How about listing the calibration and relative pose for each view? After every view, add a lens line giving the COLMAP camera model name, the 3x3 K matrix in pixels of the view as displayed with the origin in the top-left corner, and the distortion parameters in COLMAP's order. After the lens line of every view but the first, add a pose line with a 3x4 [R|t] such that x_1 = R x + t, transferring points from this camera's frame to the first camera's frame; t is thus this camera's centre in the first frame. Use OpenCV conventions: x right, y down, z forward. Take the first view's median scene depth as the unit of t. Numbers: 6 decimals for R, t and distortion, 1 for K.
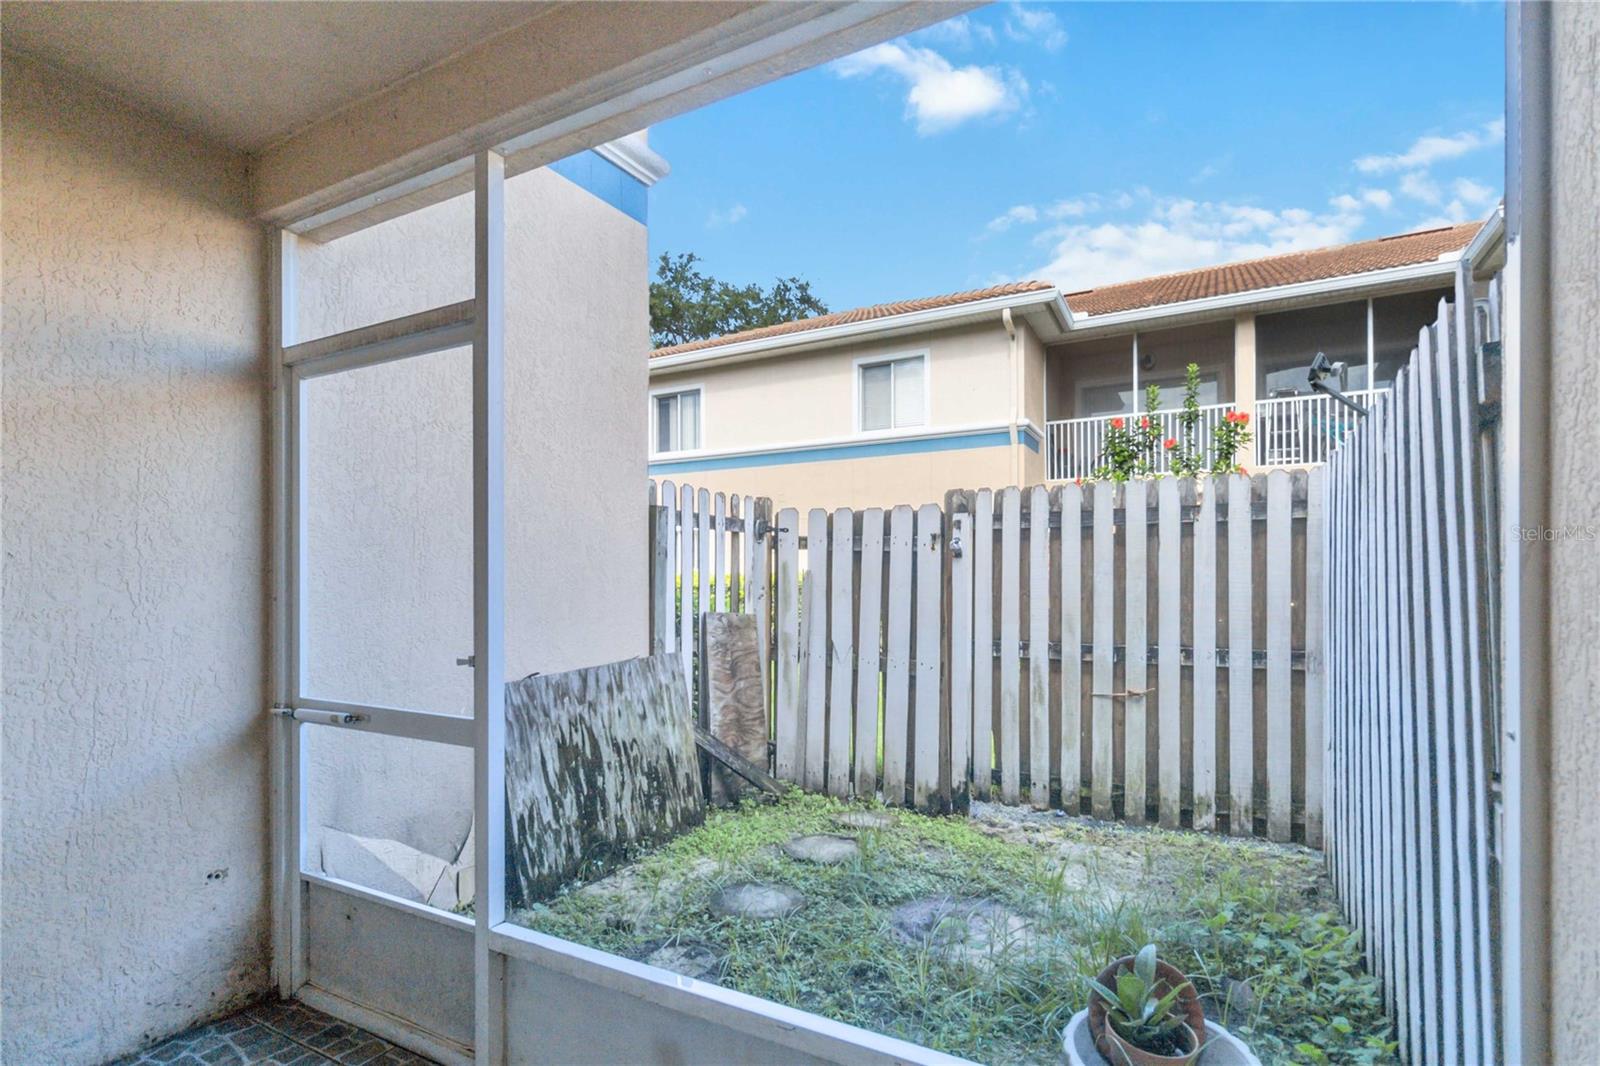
lens RADIAL K [[746.9, 0, 855.7], [0, 746.9, 596.0], [0, 0, 1]] dist [-0.006811, 0.000575]
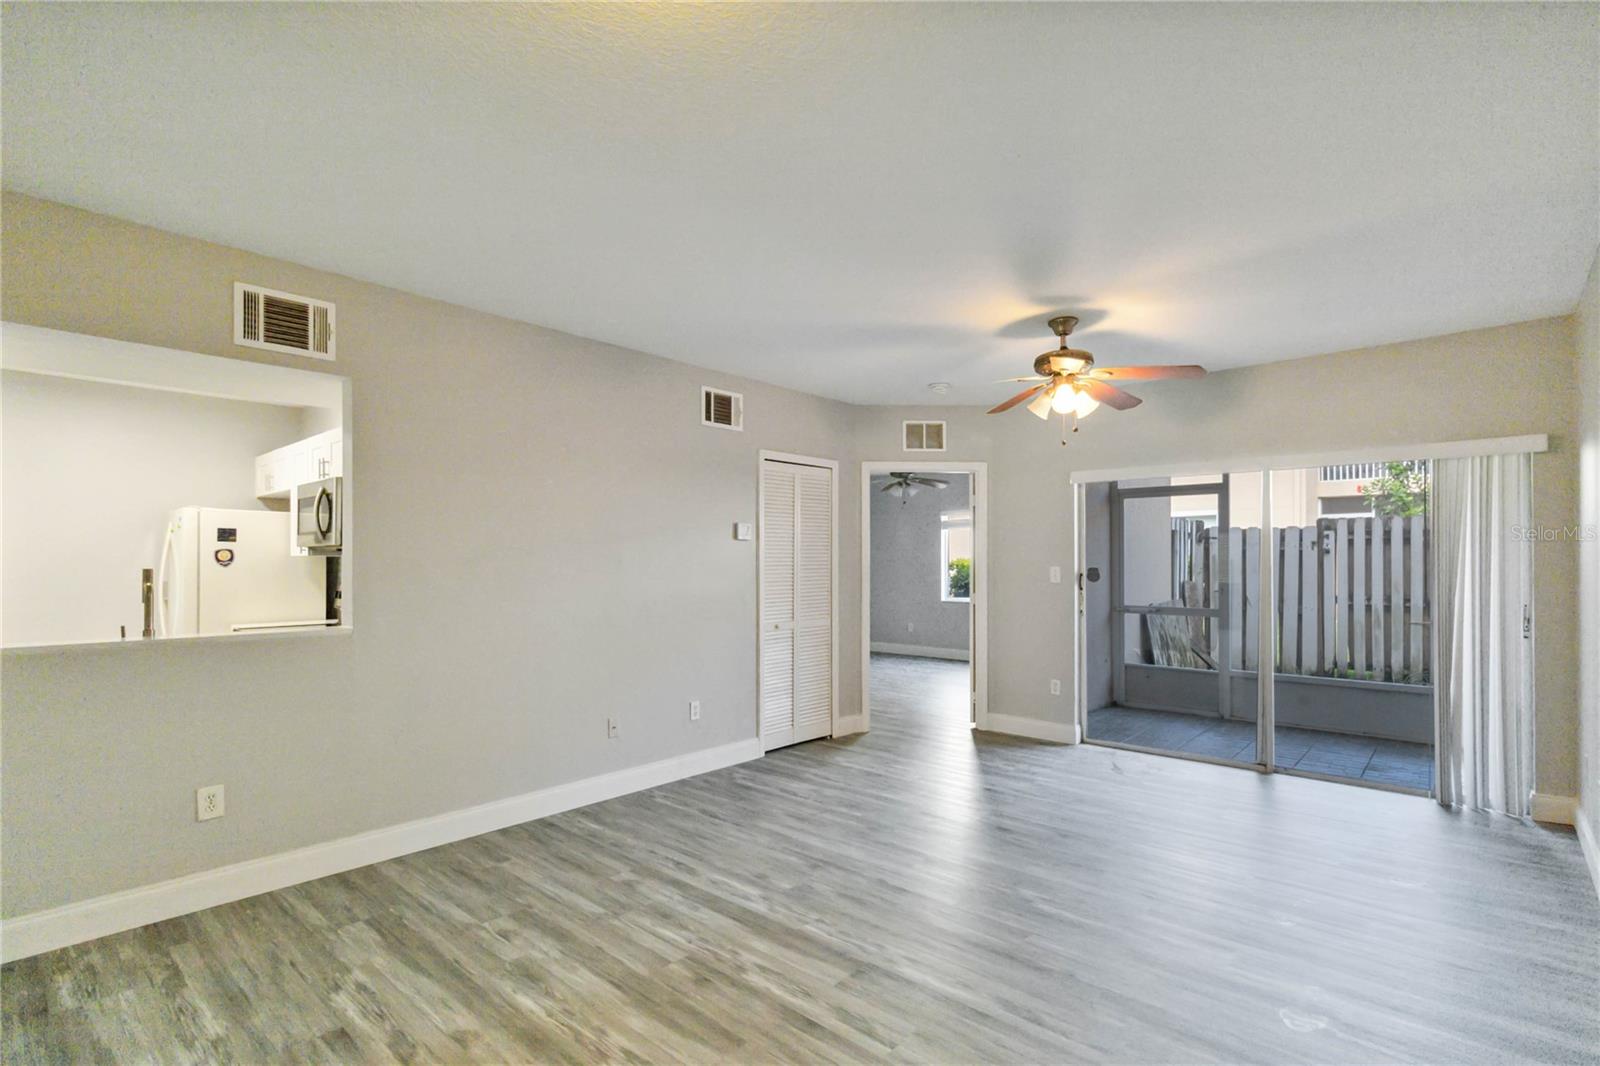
lens RADIAL K [[746.9, 0, 837.5], [0, 746.9, 559.2], [0, 0, 1]] dist [-0.006811, 0.000575]
pose [[0.966632, 0.003057, -0.256153, -0.621704], [-0.007505, 0.999838, -0.016387, 0.005469], [0.256061, 0.017763, 0.966497, -1.250971]]
